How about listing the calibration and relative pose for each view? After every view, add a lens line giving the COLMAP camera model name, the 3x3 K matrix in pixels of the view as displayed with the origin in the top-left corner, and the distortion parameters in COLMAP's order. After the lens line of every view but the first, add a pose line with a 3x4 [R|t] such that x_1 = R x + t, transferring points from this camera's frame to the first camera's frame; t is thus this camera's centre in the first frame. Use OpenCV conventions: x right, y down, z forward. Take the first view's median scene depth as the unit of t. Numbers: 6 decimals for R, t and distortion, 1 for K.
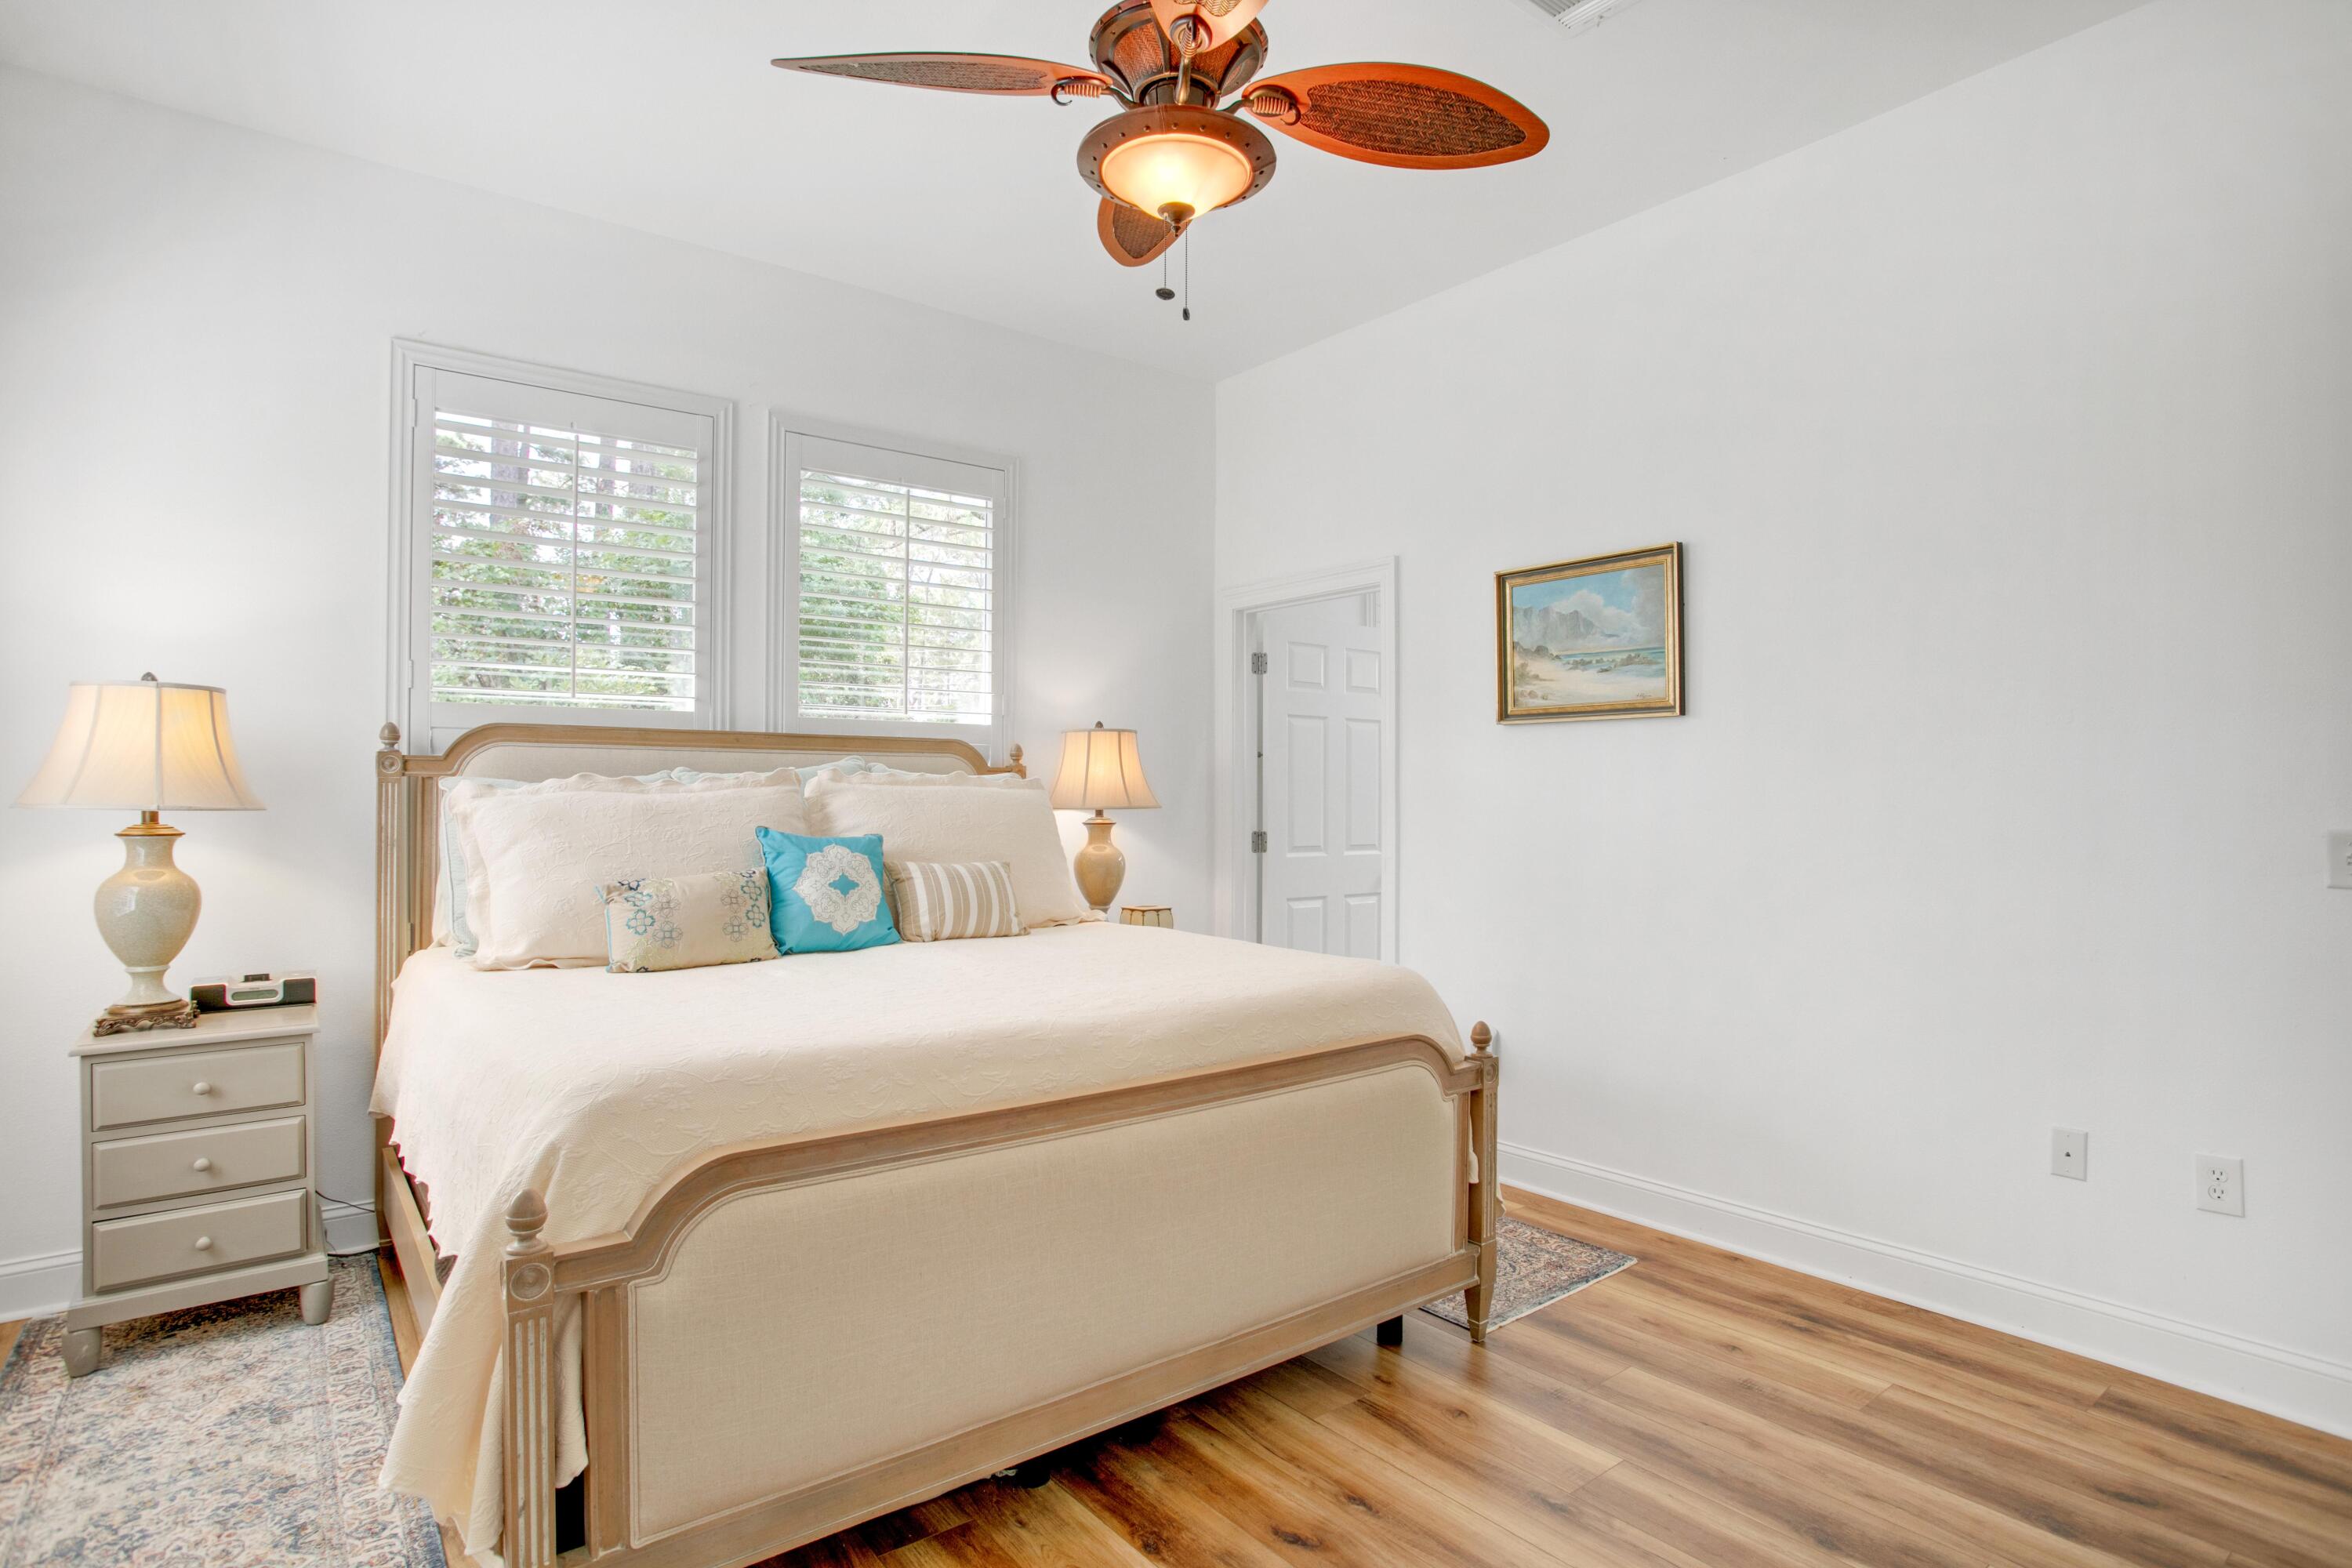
lens RADIAL K [[1206.9, 0, 1175.0], [0, 1206.9, 770.5], [0, 0, 1]] dist [-0.068884, 0.031719]
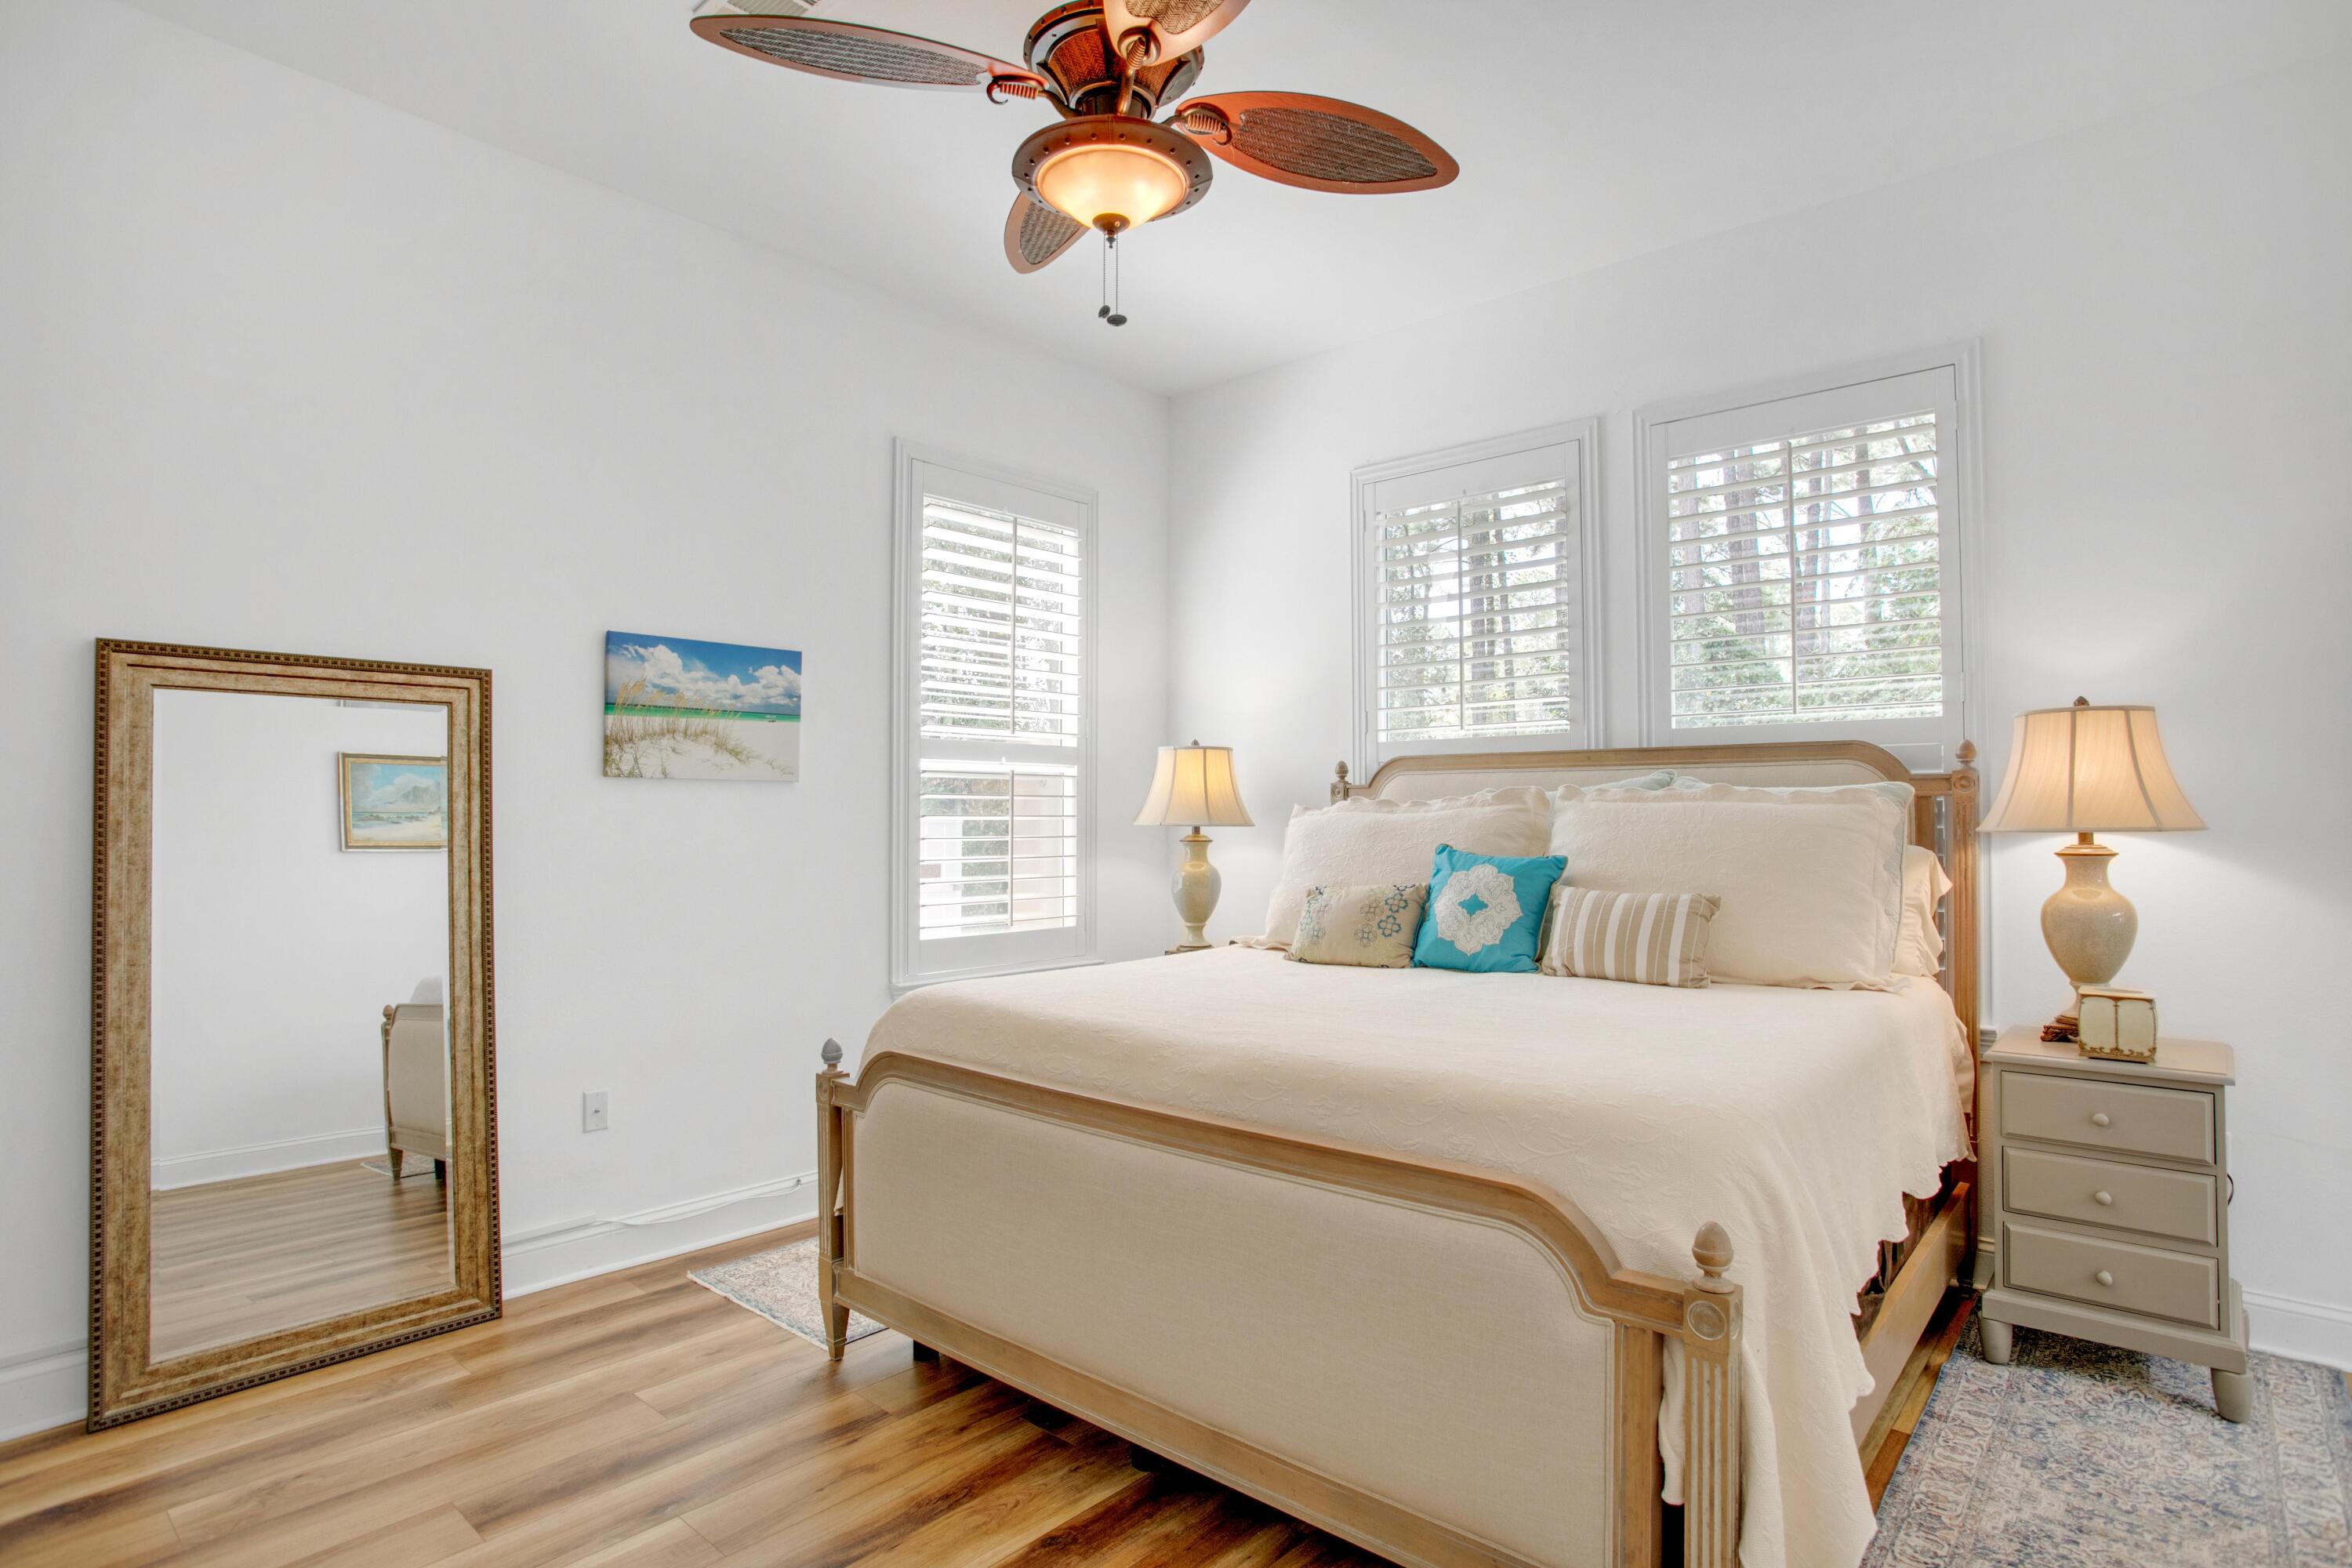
lens RADIAL K [[1206.9, 0, 1175.0], [0, 1206.9, 770.5], [0, 0, 1]] dist [-0.068884, 0.031719]
pose [[0.185180, -0.041071, -0.981846, 0.645303], [0.022195, 0.999046, -0.037605, 0.017037], [0.982454, -0.014829, 0.185915, 0.575557]]
